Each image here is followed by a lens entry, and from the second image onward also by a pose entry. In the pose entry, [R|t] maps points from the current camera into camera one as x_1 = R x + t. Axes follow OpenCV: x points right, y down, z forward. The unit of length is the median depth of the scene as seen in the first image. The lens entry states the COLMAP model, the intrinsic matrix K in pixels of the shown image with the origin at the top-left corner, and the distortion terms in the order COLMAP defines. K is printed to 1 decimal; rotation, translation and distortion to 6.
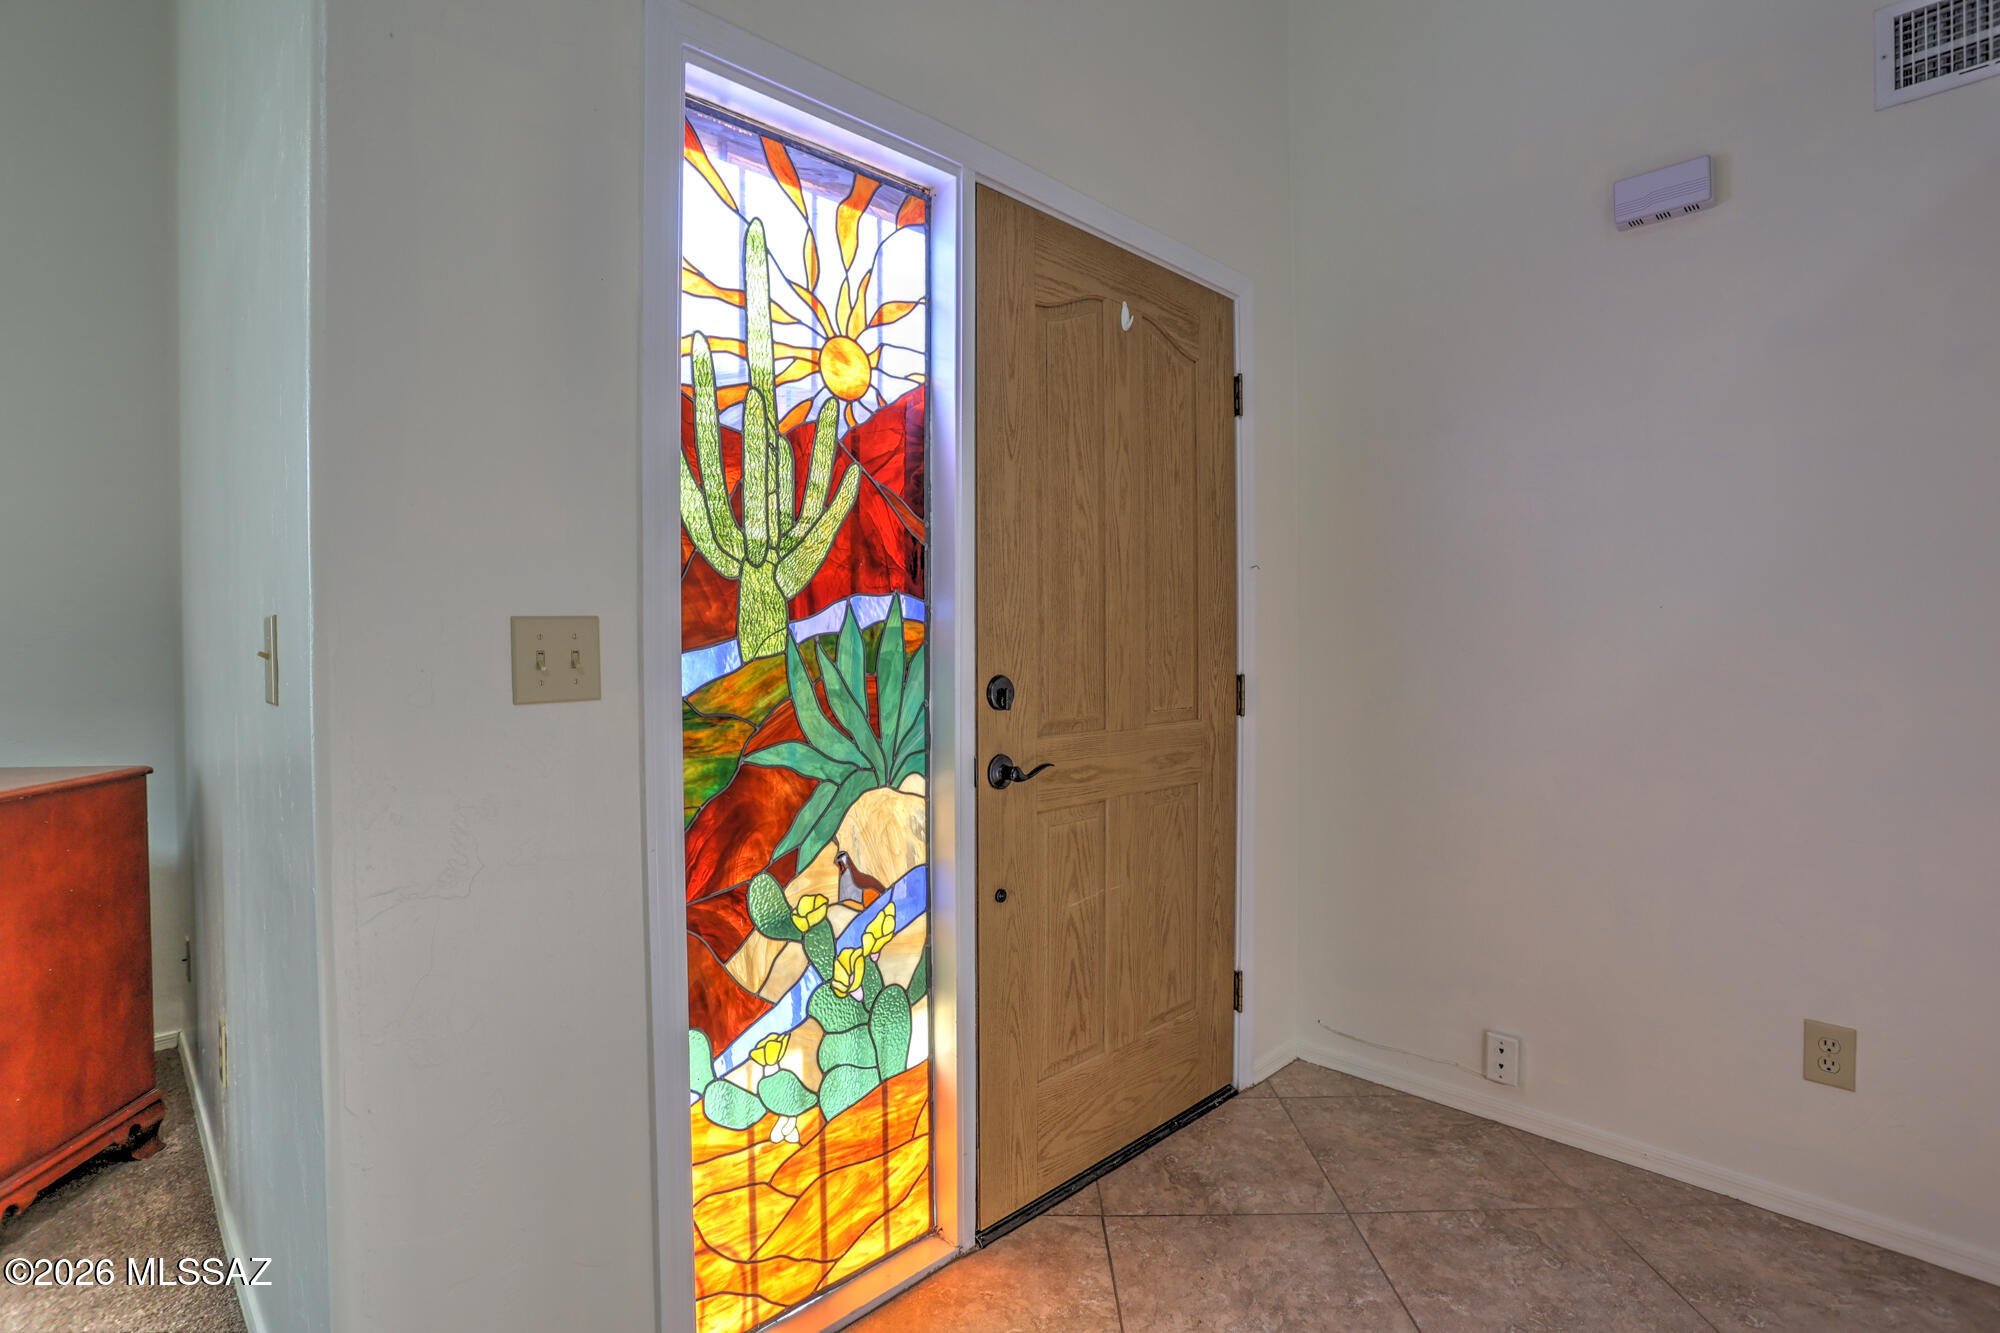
lens RADIAL K [[979.0, 0, 999.7], [0, 979.0, 655.5], [0, 0, 1]] dist [-0.081540, 0.037508]
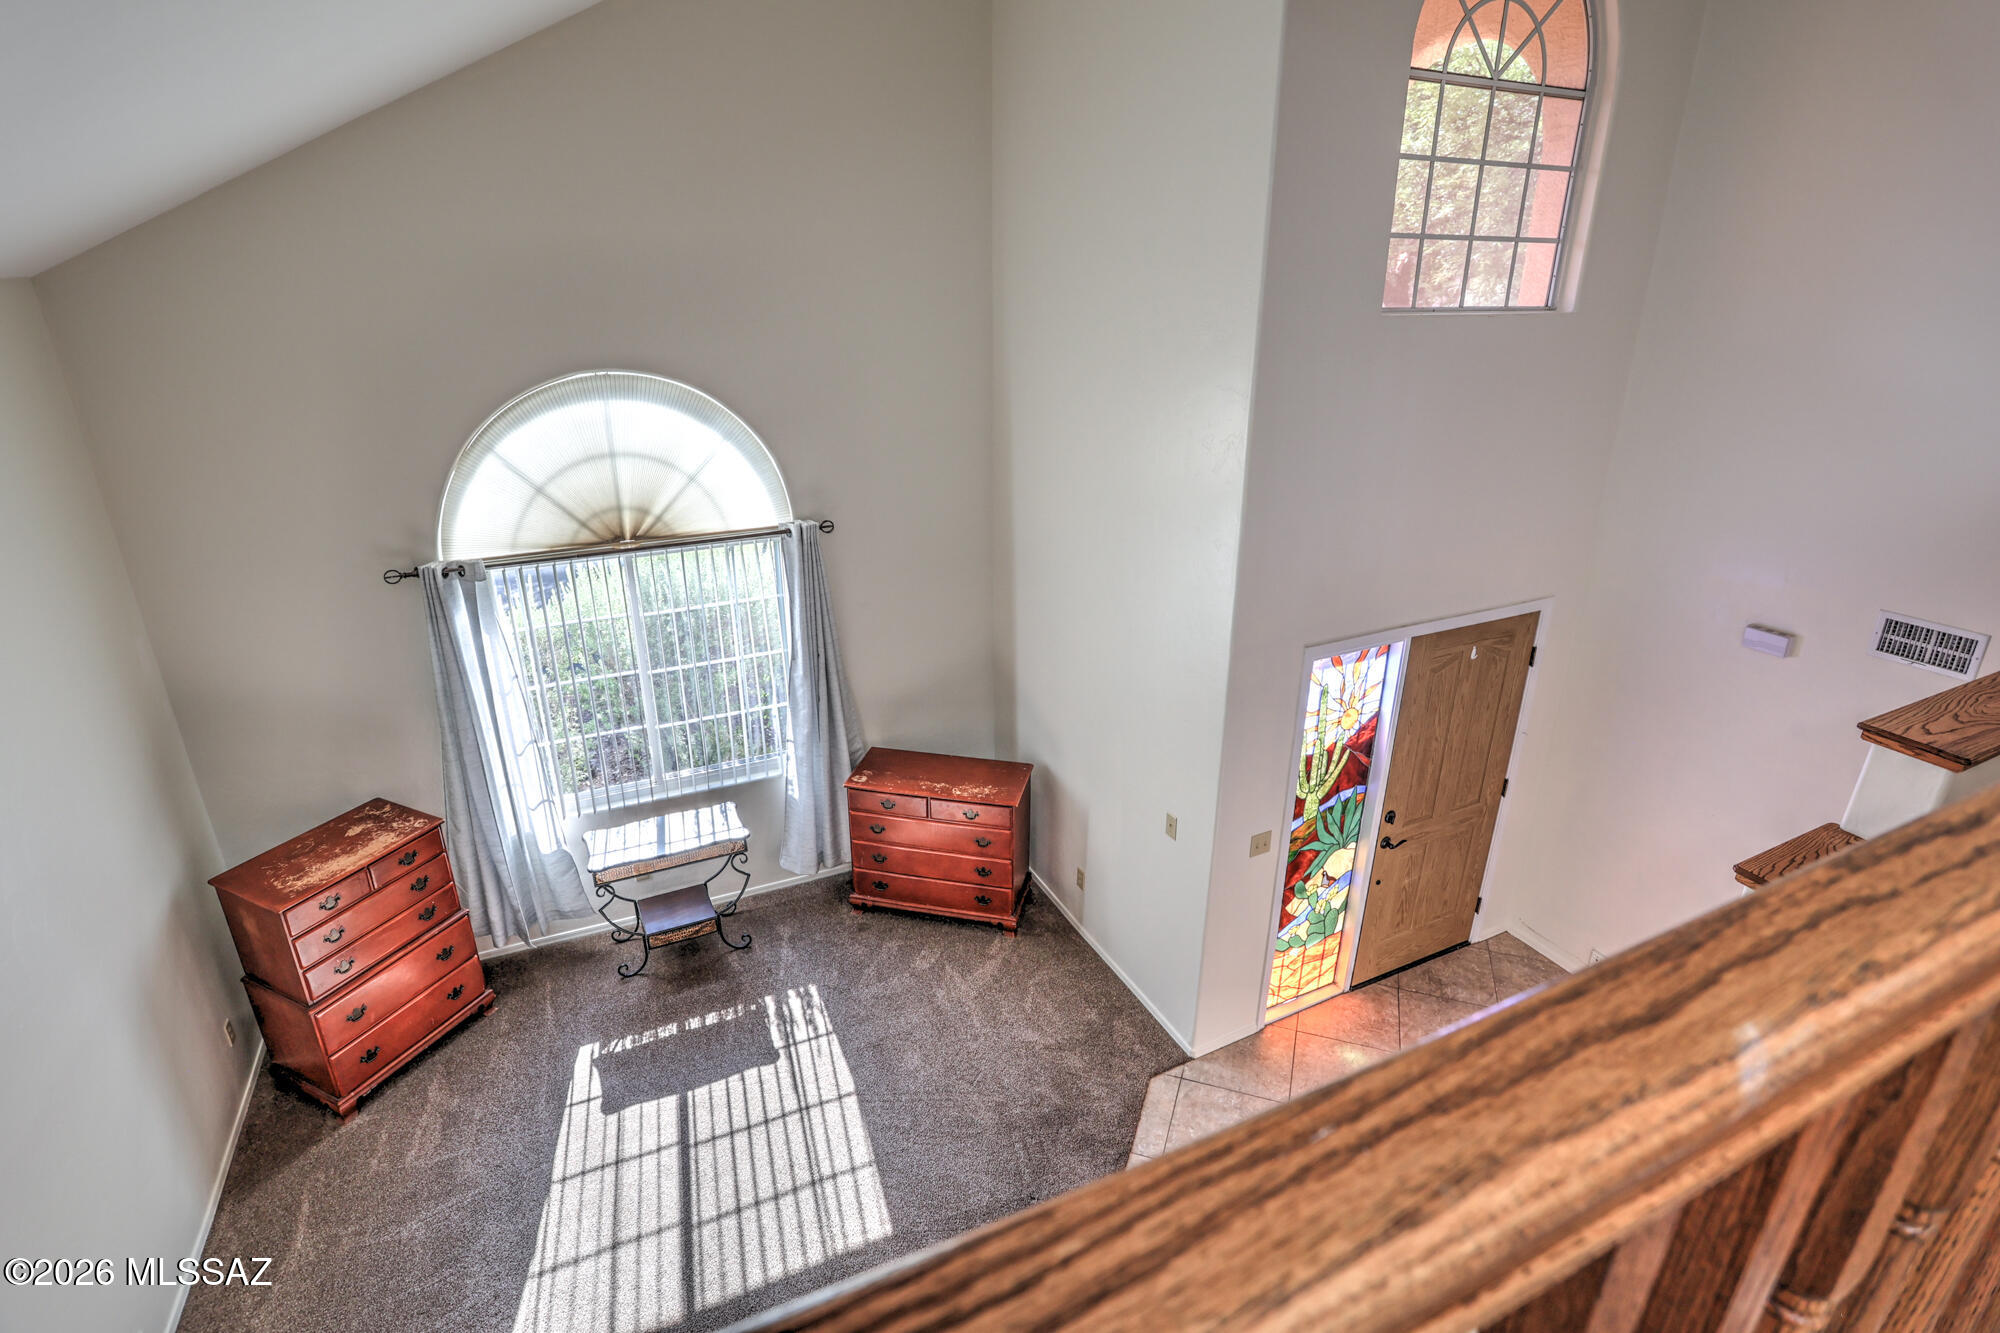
lens RADIAL K [[979.0, 0, 999.7], [0, 979.0, 655.5], [0, 0, 1]] dist [-0.081540, 0.037508]
pose [[0.941337, 0.126622, -0.312811, -0.238015], [-0.009250, 0.936272, 0.351155, -1.309596], [0.337340, -0.327662, 0.882519, -1.544020]]
